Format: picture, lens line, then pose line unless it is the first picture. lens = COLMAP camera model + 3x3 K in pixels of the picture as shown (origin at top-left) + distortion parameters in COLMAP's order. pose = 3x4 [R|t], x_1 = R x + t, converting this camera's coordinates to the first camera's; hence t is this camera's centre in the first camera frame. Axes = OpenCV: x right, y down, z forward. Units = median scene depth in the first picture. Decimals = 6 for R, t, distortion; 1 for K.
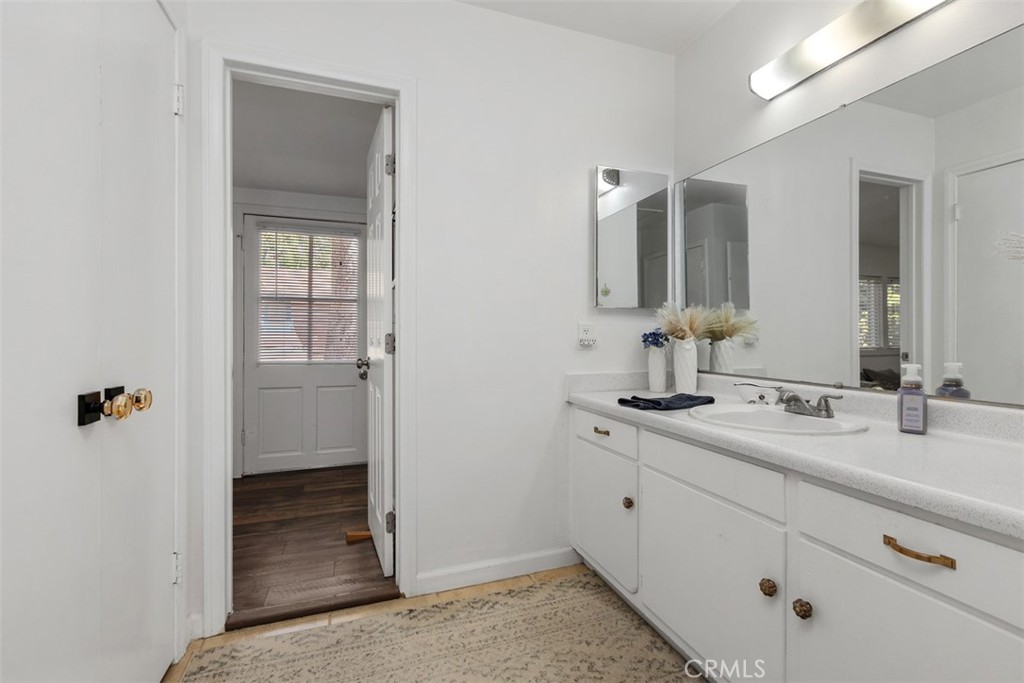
lens RADIAL K [[457.0, 0, 516.6], [0, 457.0, 343.5], [0, 0, 1]] dist [0.001184, 0.000738]
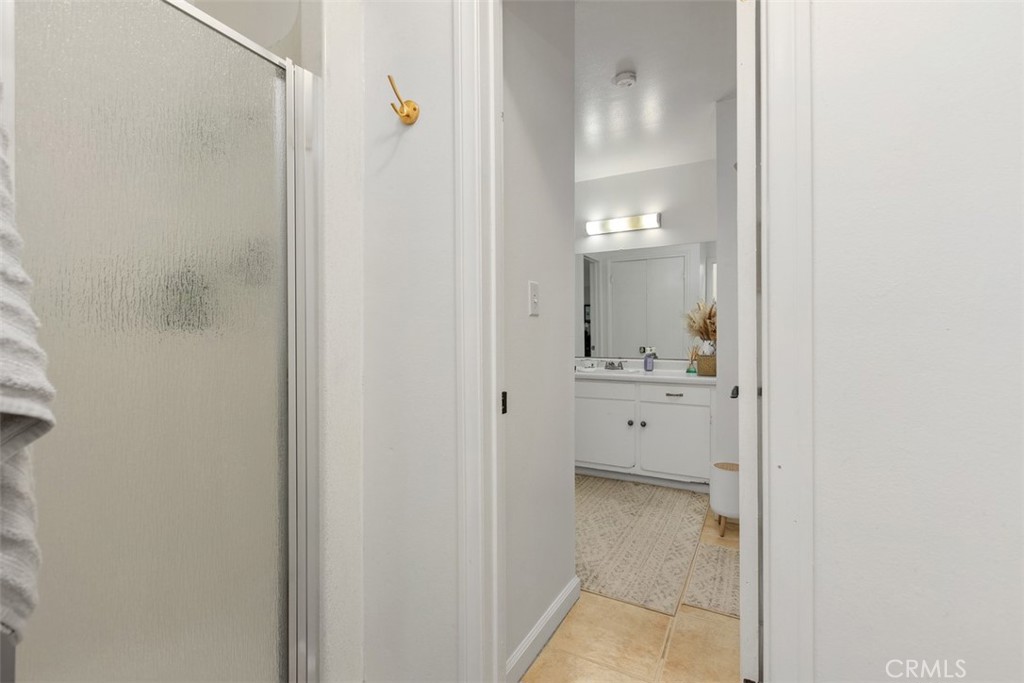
lens RADIAL K [[457.0, 0, 516.6], [0, 457.0, 343.5], [0, 0, 1]] dist [0.001184, 0.000738]
pose [[0.750046, -0.009857, 0.661312, -1.682890], [0.008468, 0.999950, 0.005300, -0.007458], [-0.661331, 0.001625, 0.750092, -0.639523]]
